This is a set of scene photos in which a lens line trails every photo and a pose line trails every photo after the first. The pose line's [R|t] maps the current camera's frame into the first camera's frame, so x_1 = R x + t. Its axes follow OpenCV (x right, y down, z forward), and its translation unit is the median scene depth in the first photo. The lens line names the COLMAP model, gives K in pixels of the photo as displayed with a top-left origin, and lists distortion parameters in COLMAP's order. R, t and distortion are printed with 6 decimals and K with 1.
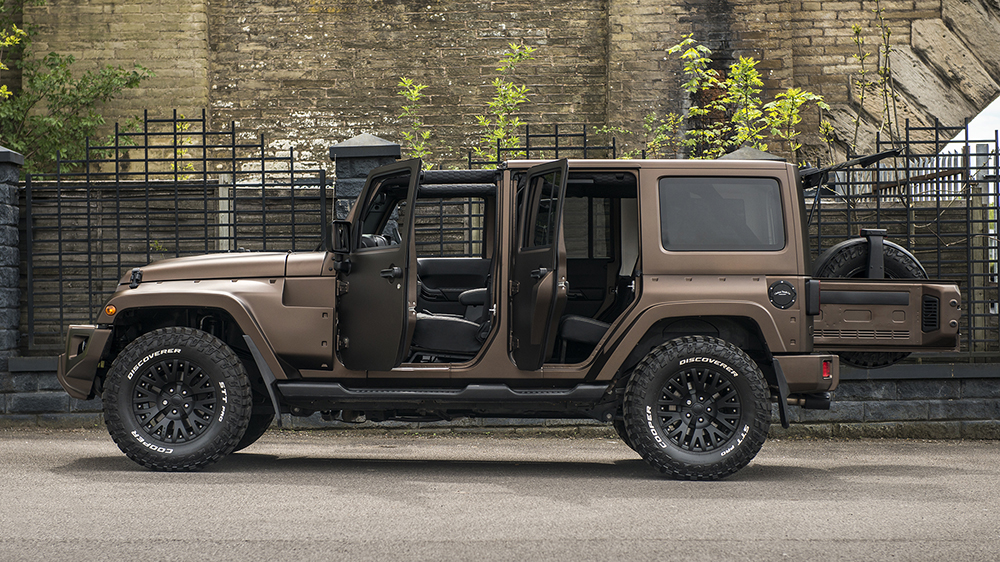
lens RADIAL K [[2036.6, 0, 497.5], [0, 2036.6, 286.6], [0, 0, 1]] dist [0.237366, 0.000000]
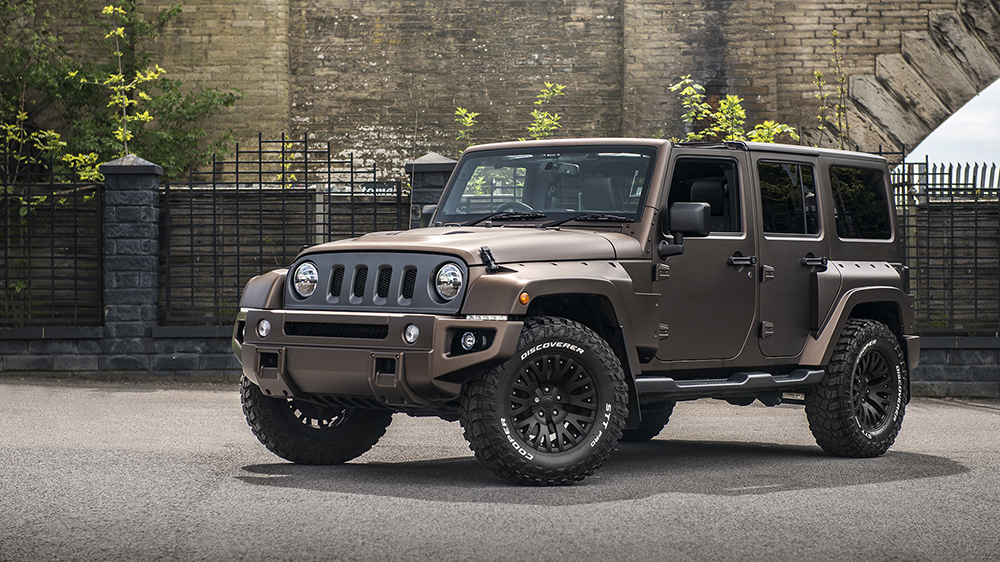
lens RADIAL K [[2036.6, 0, 504.1], [0, 2036.6, 275.0], [0, 0, 1]] dist [0.237366, 0.000000]
pose [[0.999962, 0.008302, -0.002743, -0.011513], [-0.008296, 0.999964, 0.001874, -0.001230], [0.002758, -0.001851, 0.999994, -0.198802]]
